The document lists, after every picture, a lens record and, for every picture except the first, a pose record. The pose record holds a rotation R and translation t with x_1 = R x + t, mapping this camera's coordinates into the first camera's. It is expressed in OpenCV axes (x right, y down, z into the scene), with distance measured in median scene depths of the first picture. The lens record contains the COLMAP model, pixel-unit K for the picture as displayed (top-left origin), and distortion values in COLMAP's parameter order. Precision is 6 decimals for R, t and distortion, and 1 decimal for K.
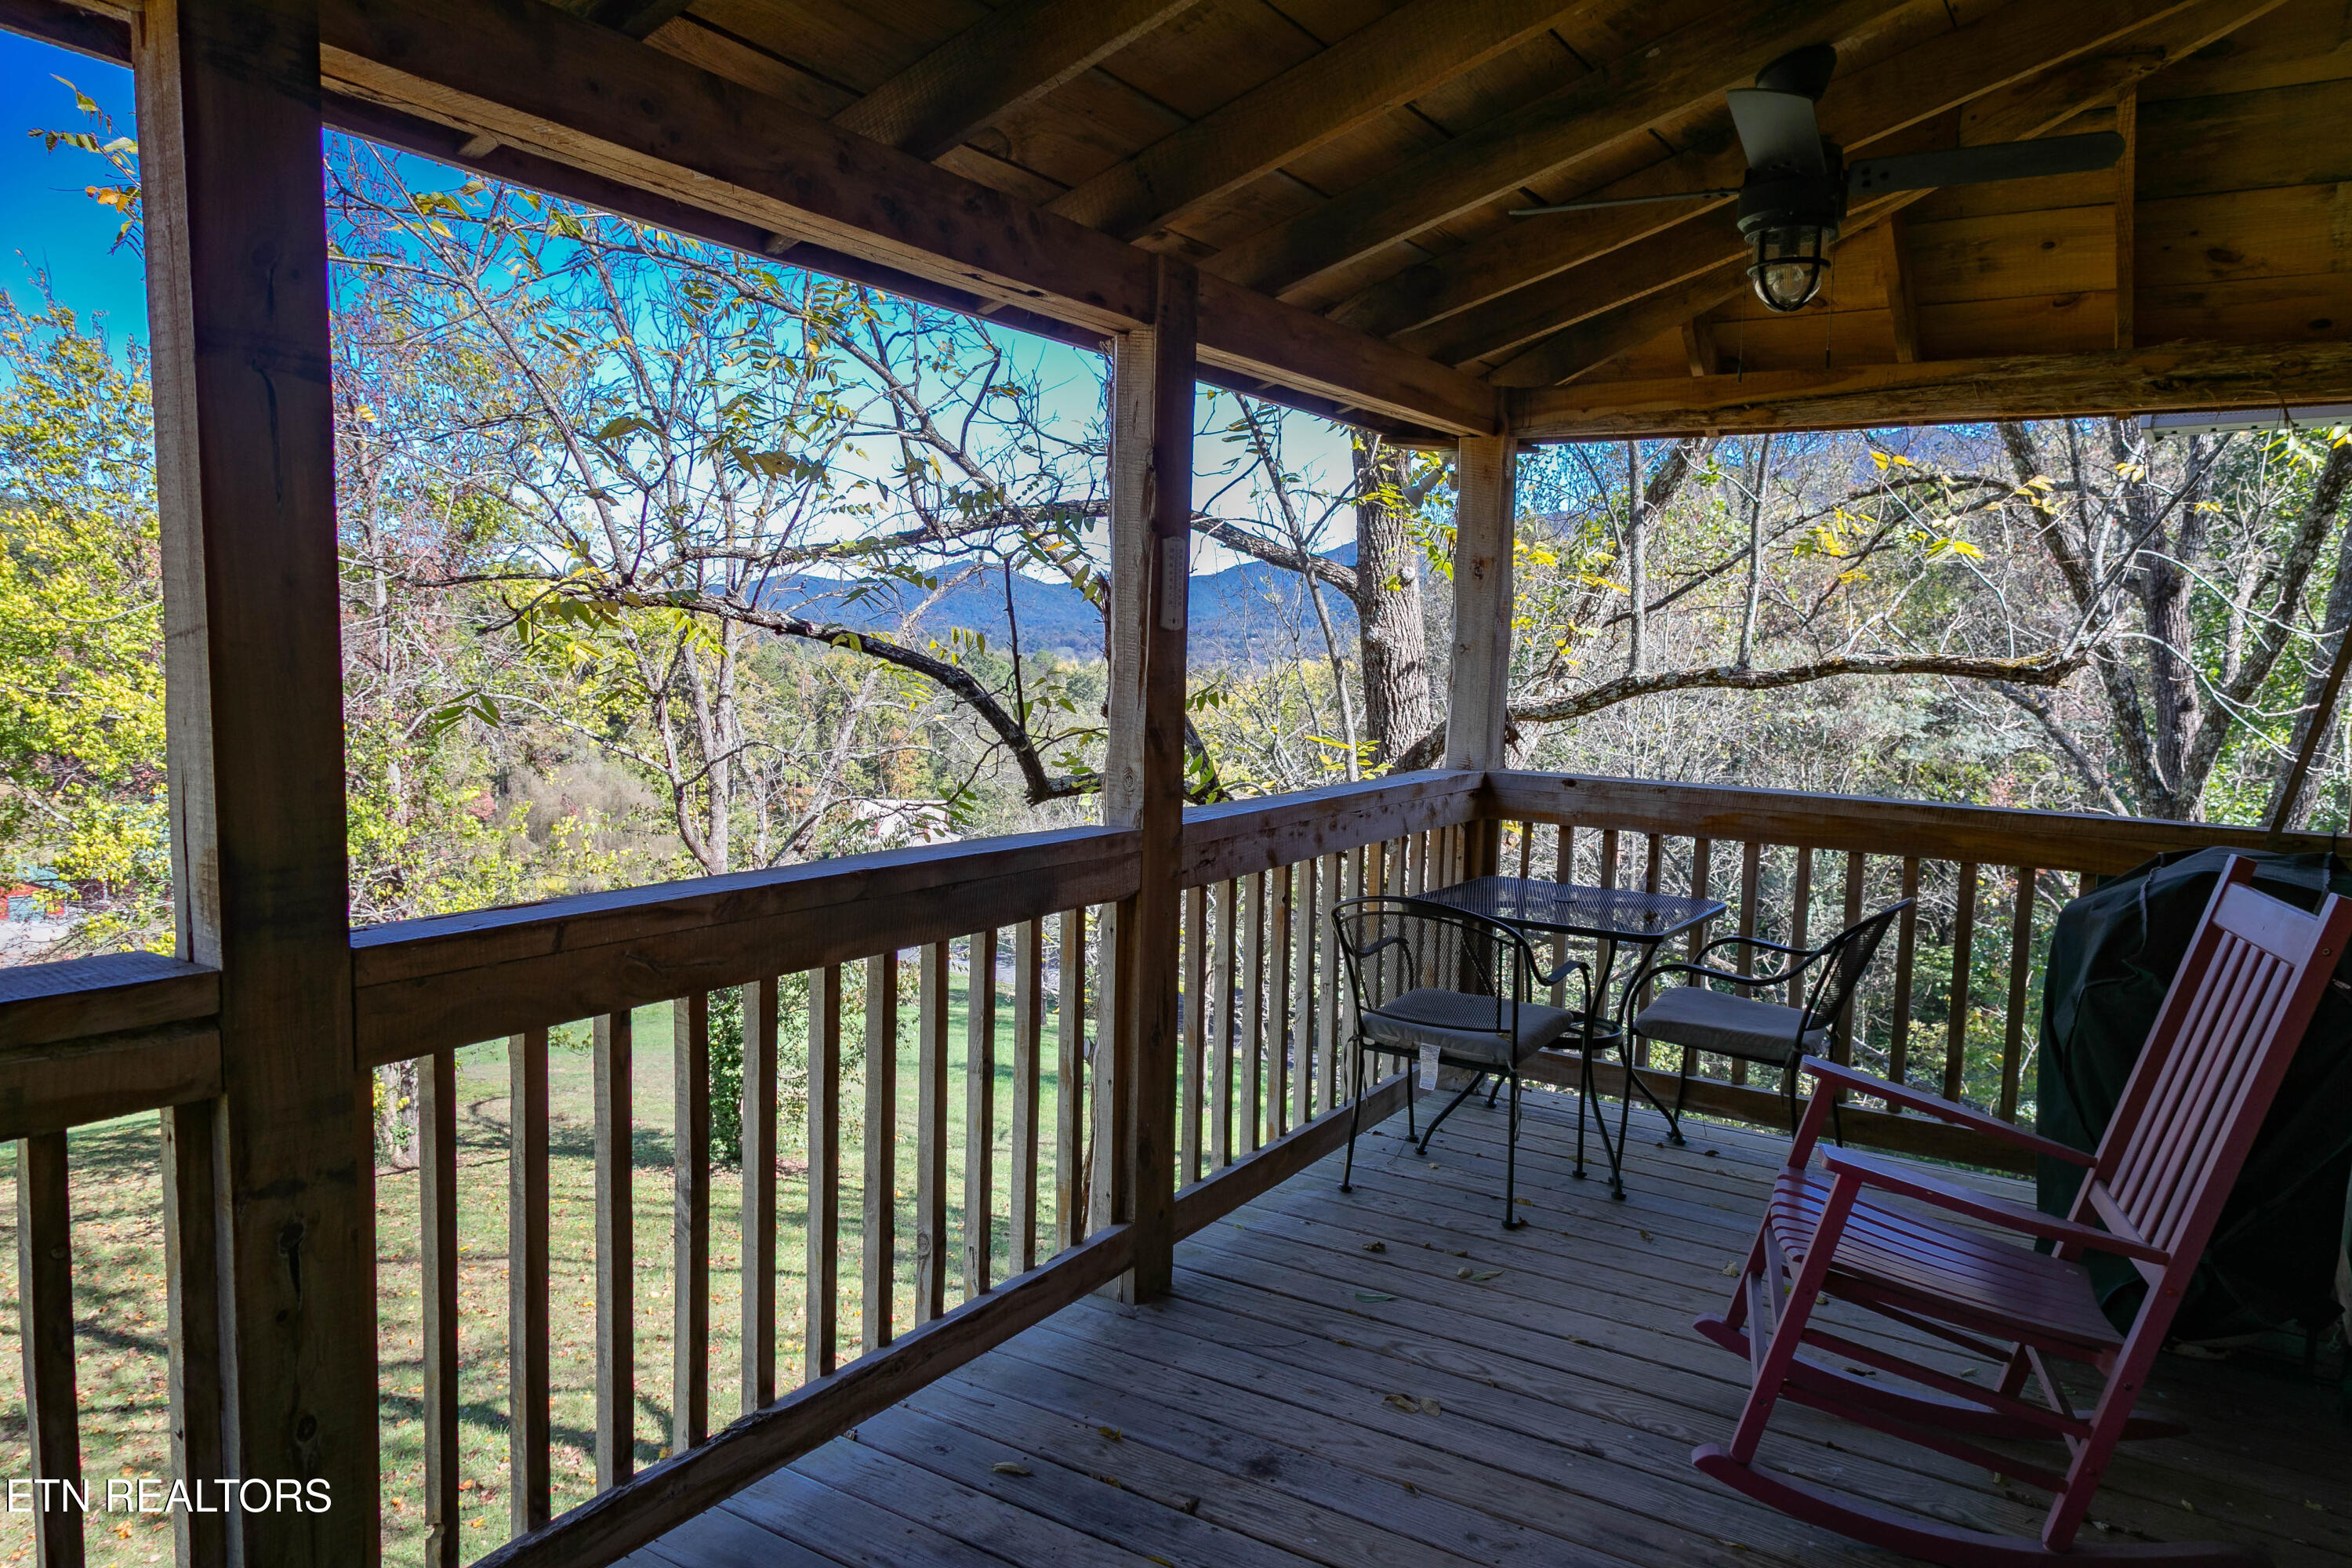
lens RADIAL K [[1543.9, 0, 1186.7], [0, 1543.9, 784.6], [0, 0, 1]] dist [0.009027, 0.001105]
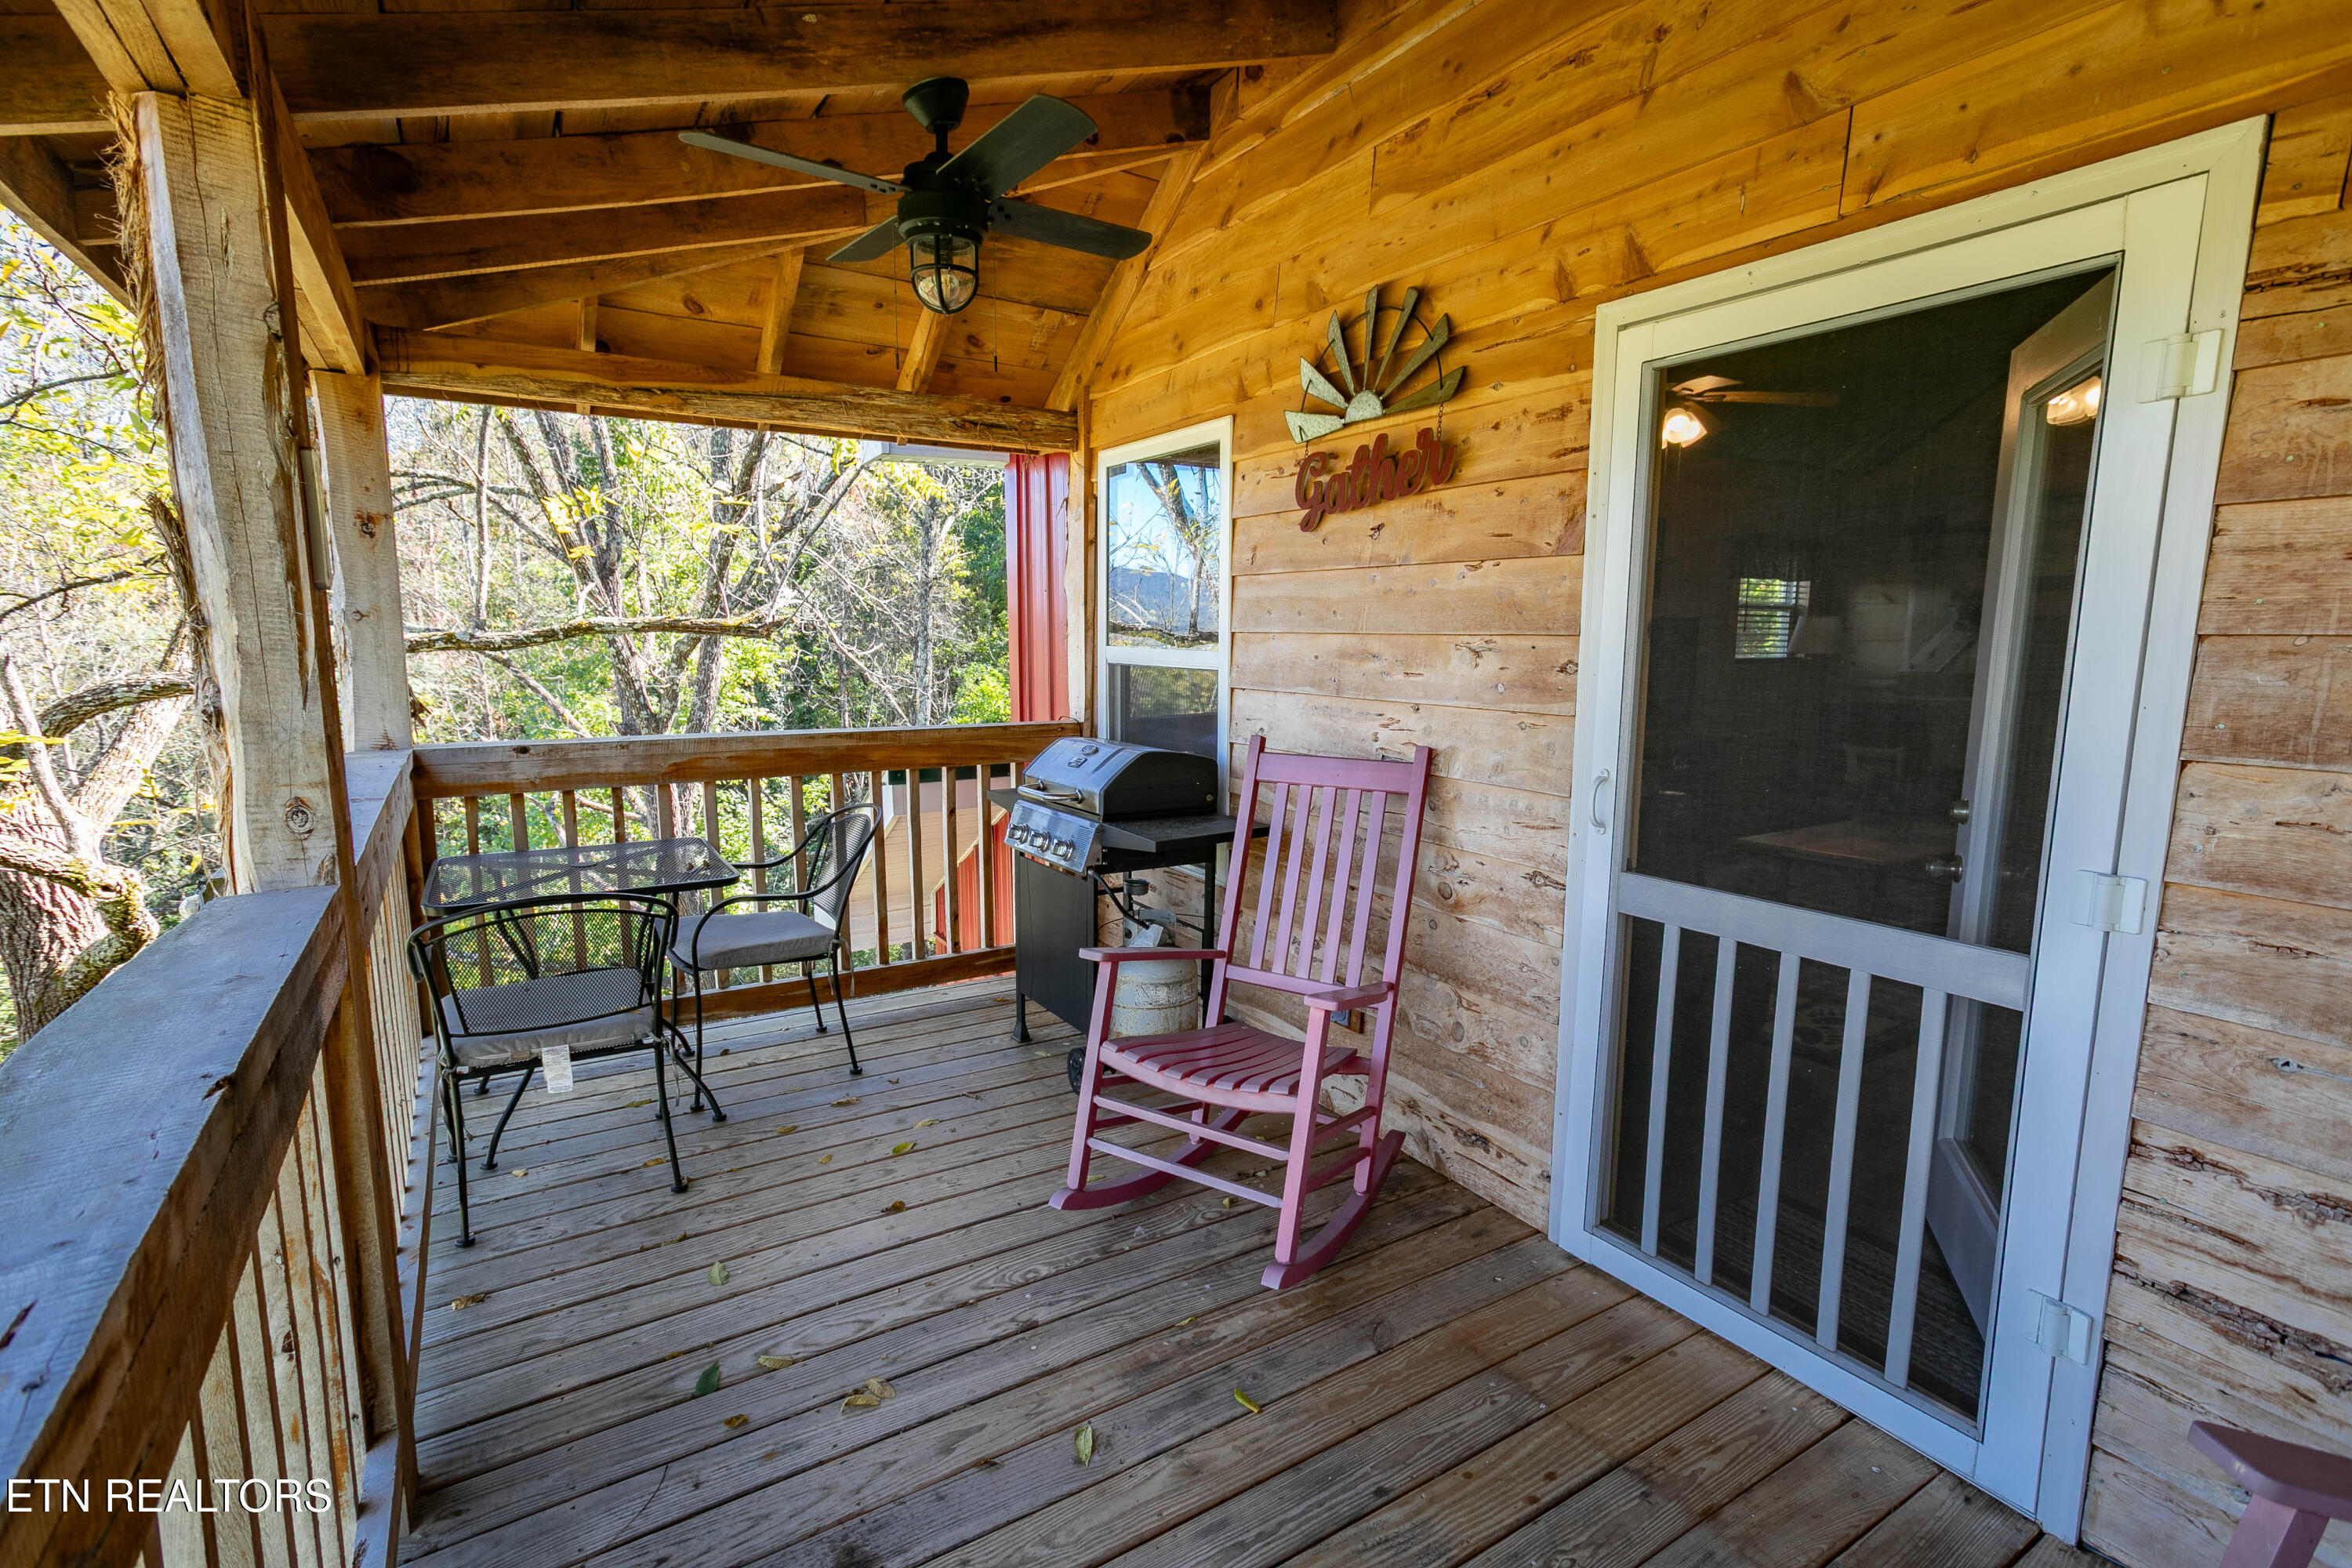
lens RADIAL K [[1100.1, 0, 1172.6], [0, 1100.1, 785.0], [0, 0, 1]] dist [0.000612, 0.006274]
pose [[0.445349, -0.149496, 0.882788, -0.236150], [0.090185, 0.988438, 0.121891, -0.033437], [-0.890804, 0.025330, 0.453682, 0.367587]]
